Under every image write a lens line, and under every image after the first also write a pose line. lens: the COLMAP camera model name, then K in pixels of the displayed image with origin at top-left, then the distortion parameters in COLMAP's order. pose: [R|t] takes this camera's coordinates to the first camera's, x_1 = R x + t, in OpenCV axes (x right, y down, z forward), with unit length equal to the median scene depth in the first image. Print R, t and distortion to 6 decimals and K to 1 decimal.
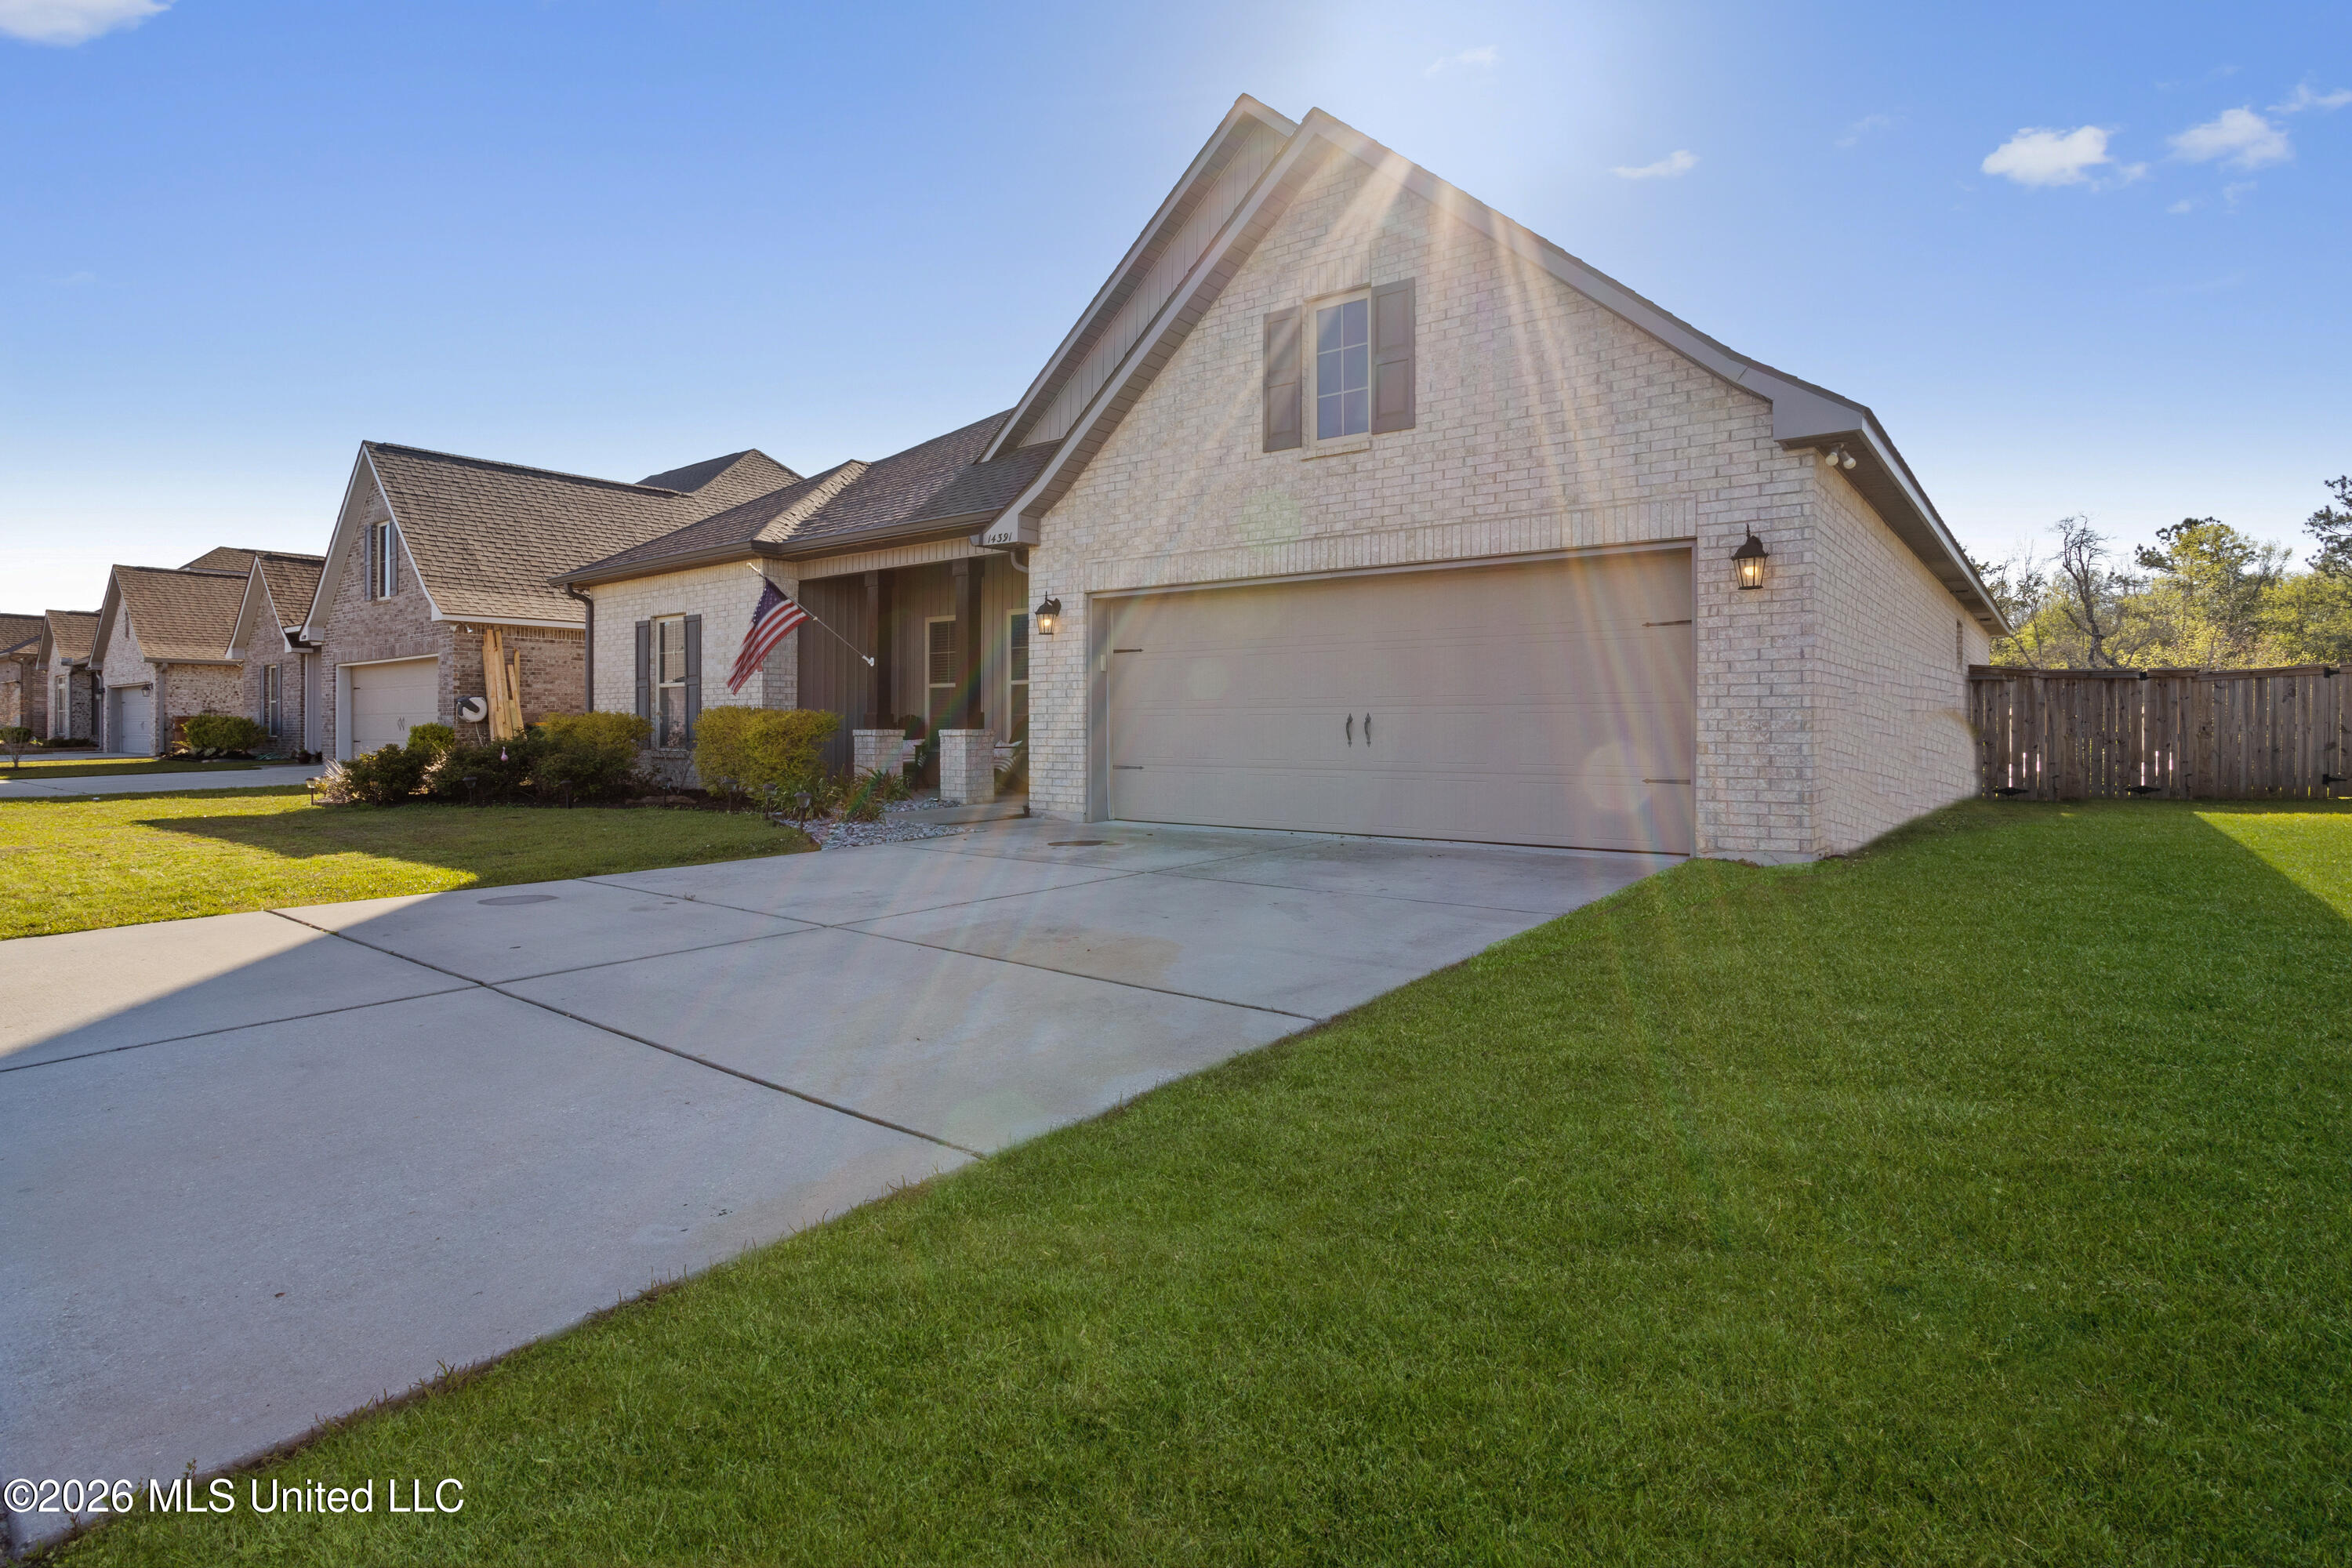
lens RADIAL K [[1160.3, 0, 1176.6], [0, 1160.3, 729.5], [0, 0, 1]] dist [-0.053450, 0.000134]
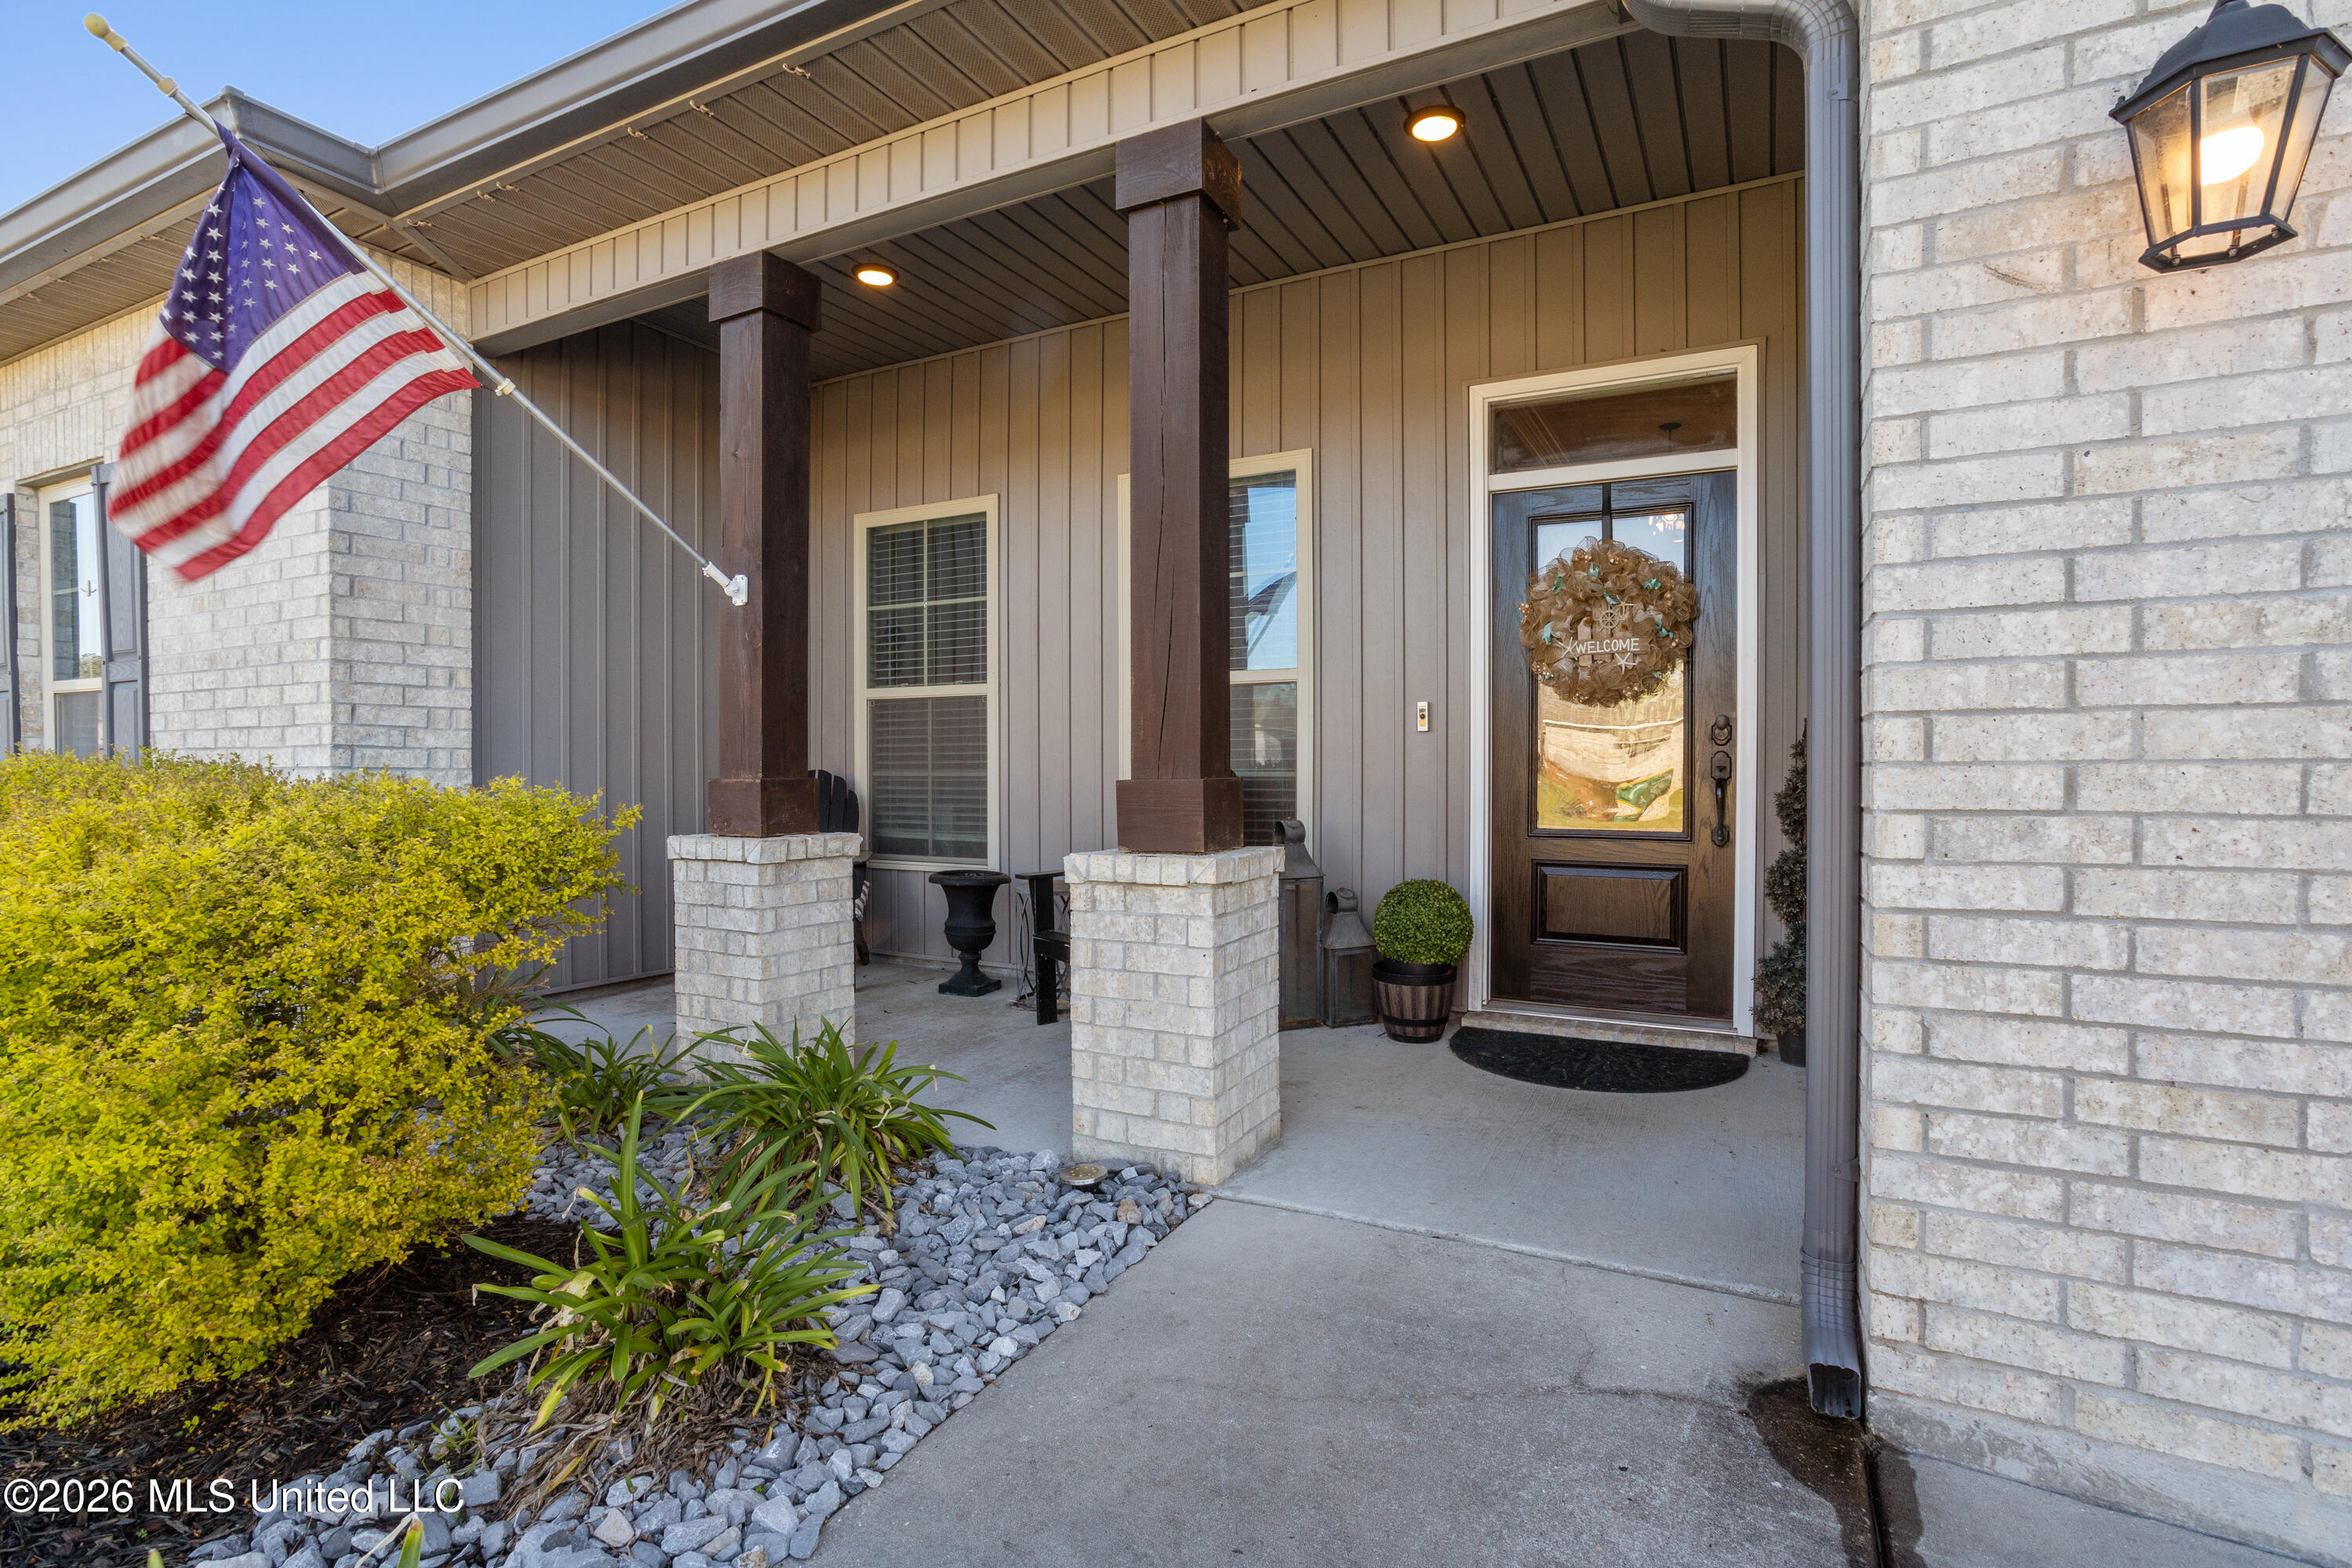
lens RADIAL K [[1155.8, 0, 1171.5], [0, 1155.8, 772.4], [0, 0, 1]] dist [-0.052624, 0.039681]
pose [[0.984818, -0.000234, 0.173590, -0.315999], [-0.000370, 0.999994, 0.003448, -0.024166], [-0.173590, -0.003460, 0.984812, 1.073762]]
